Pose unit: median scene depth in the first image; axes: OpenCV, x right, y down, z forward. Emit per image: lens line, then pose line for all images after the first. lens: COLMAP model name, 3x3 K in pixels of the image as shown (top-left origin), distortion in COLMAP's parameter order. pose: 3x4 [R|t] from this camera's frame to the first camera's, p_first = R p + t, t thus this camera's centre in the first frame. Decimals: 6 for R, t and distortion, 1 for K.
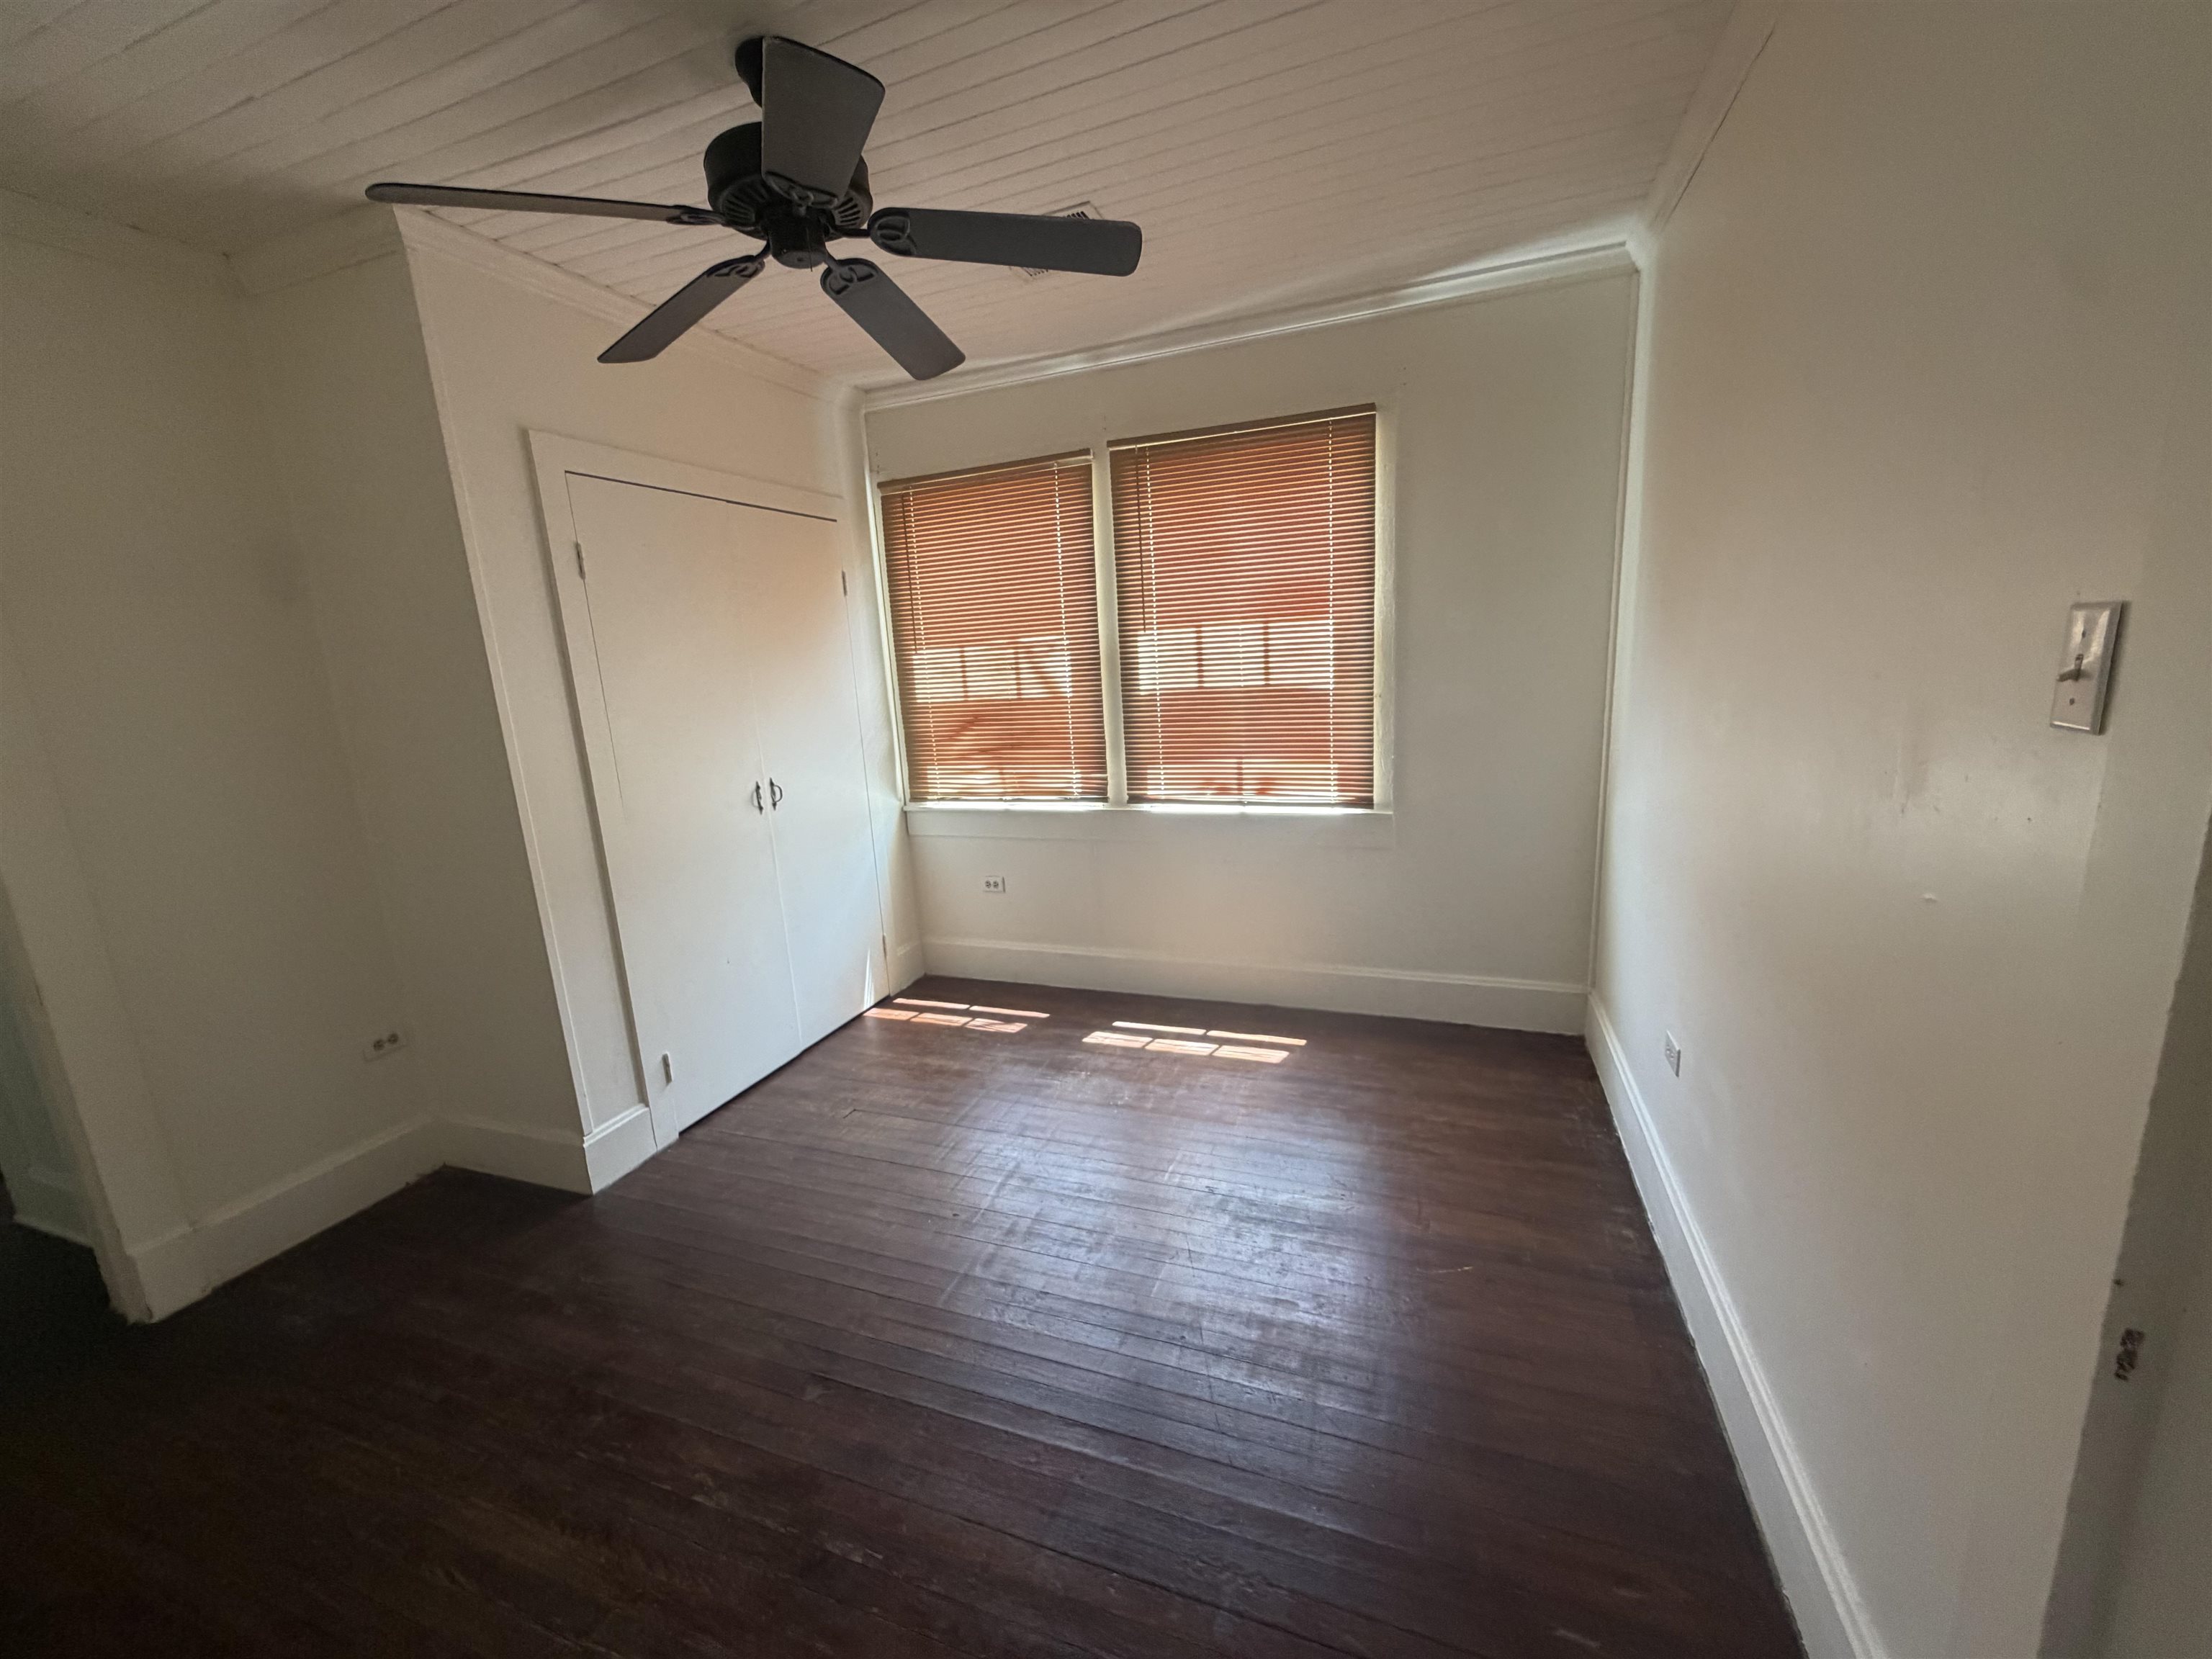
lens RADIAL K [[872.8, 0, 1106.0], [0, 872.8, 829.5], [0, 0, 1]] dist [0.001762, 0.000218]
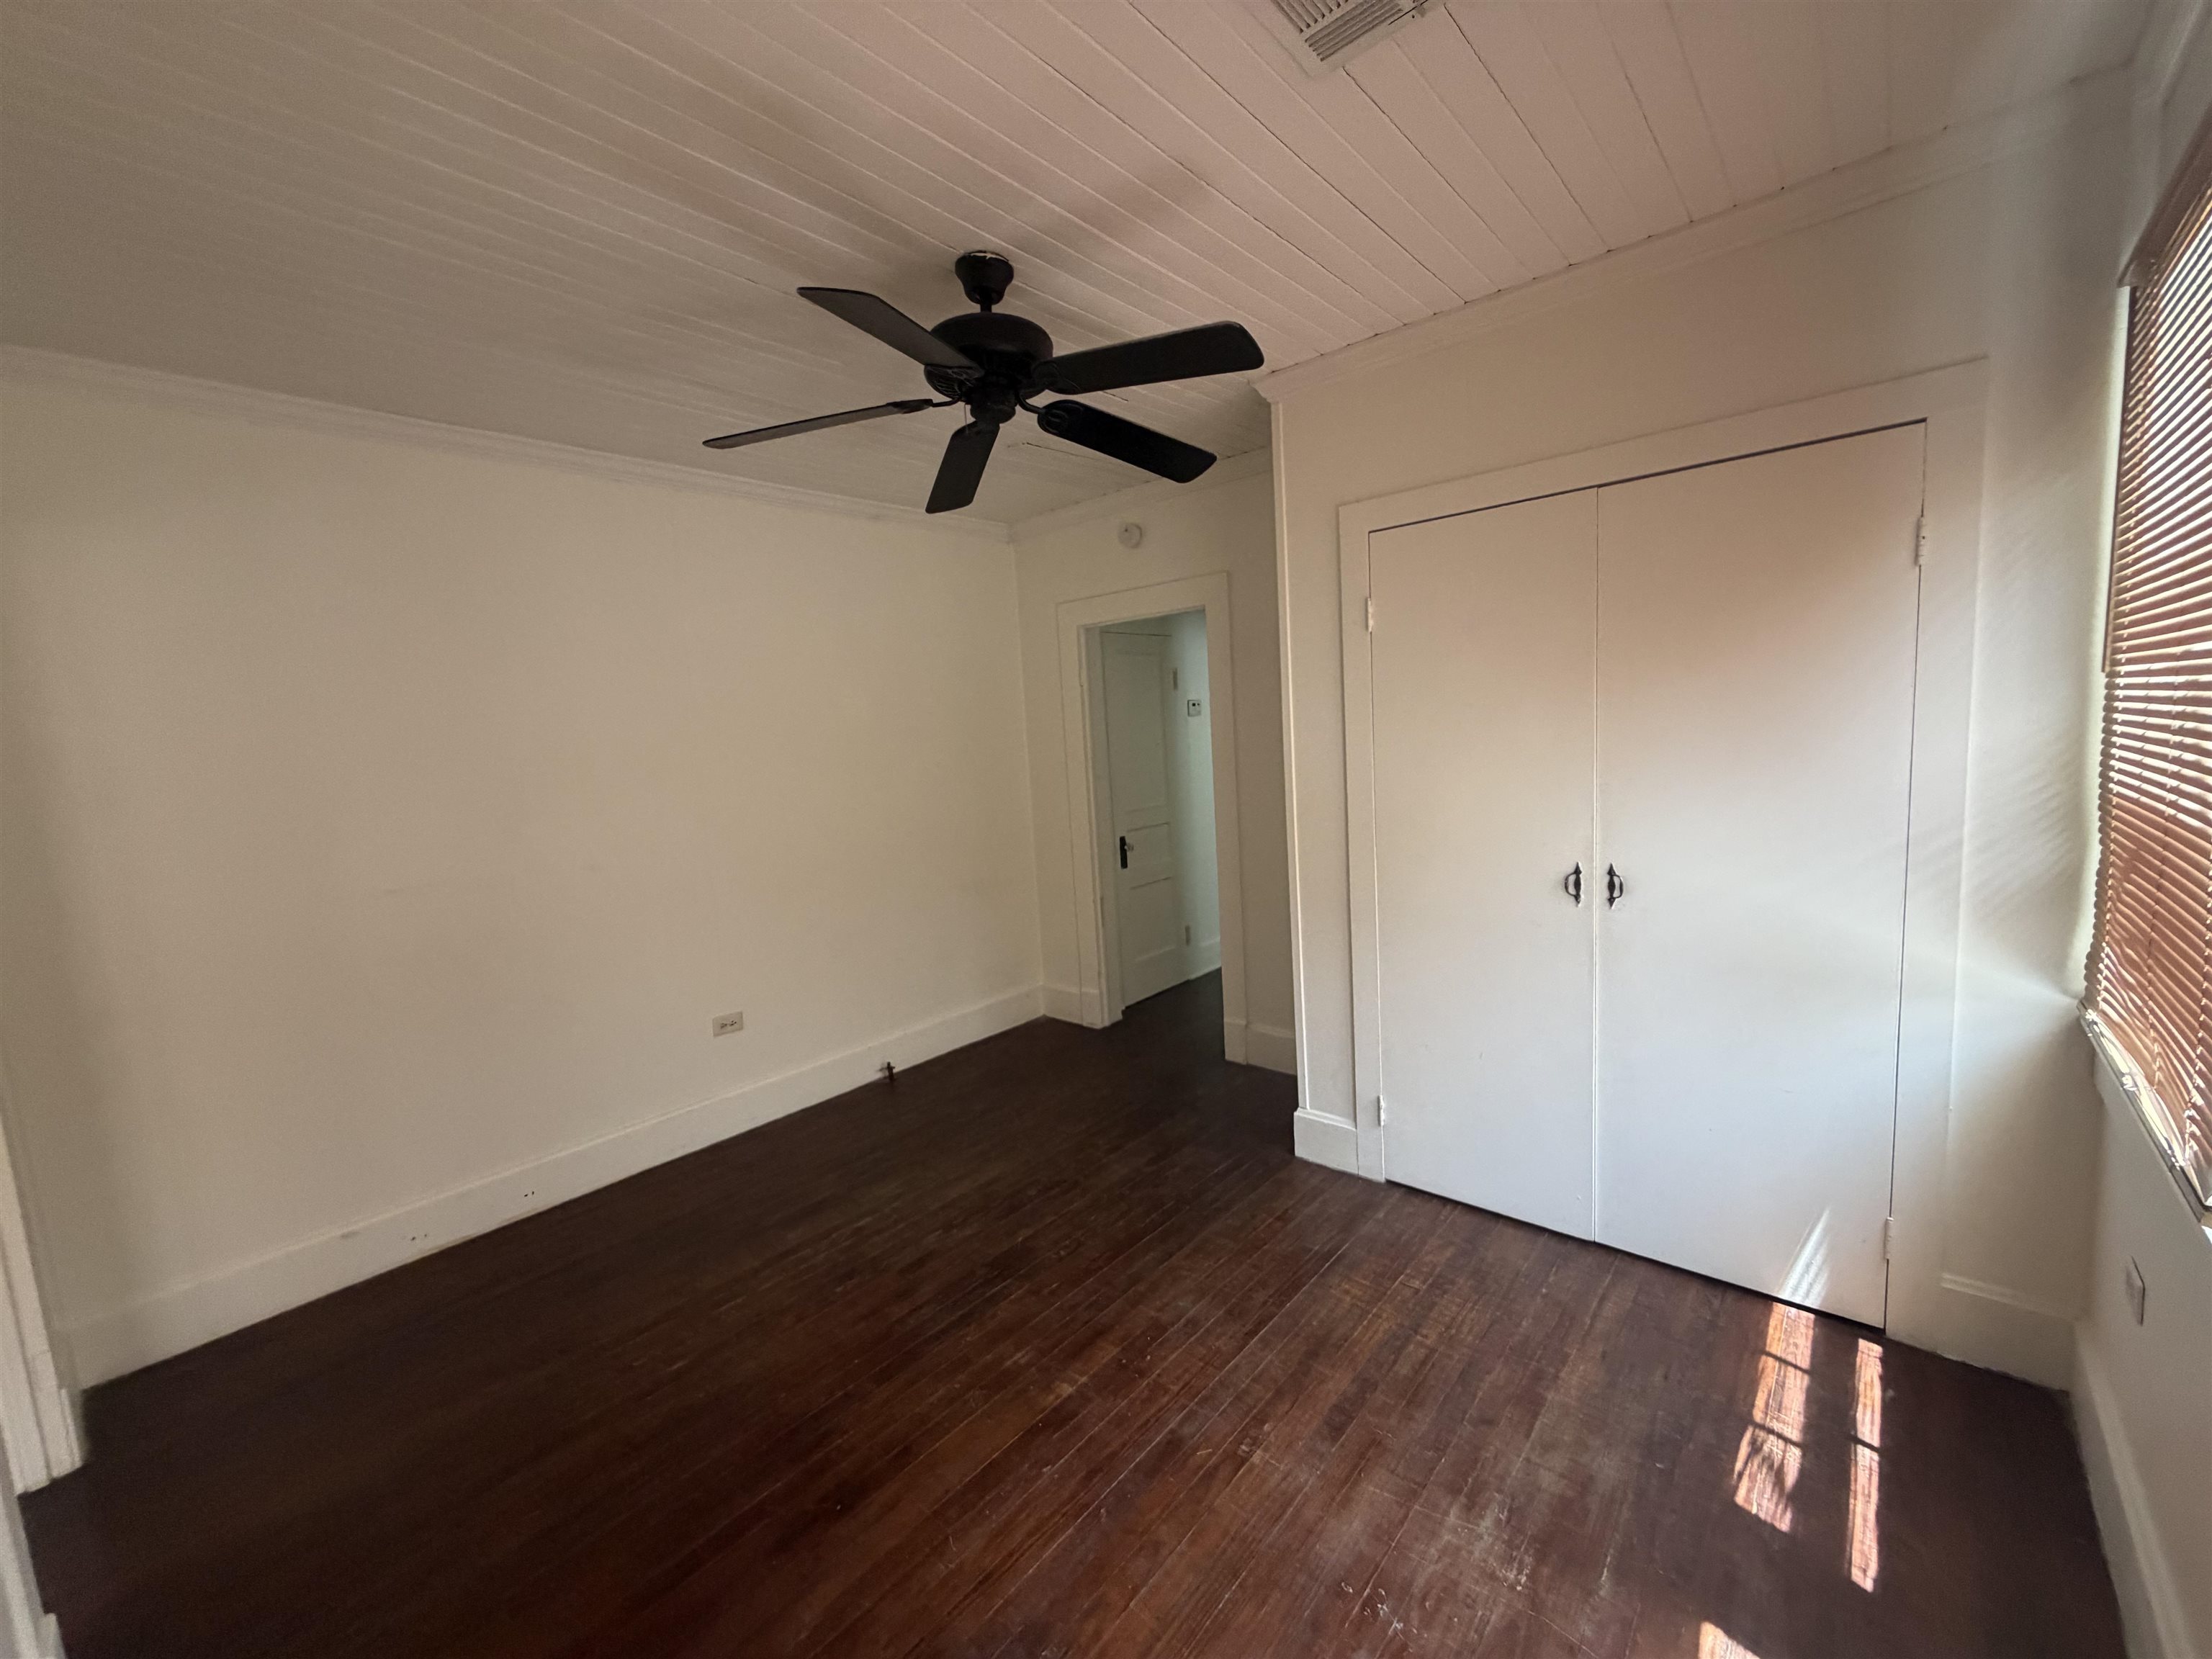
lens RADIAL K [[872.8, 0, 1106.0], [0, 872.8, 829.5], [0, 0, 1]] dist [0.001762, 0.000218]
pose [[-0.340360, 0.180151, -0.922876, 0.378495], [-0.115355, 0.966061, 0.231125, -0.187108], [0.933193, 0.185124, -0.308027, 0.760800]]
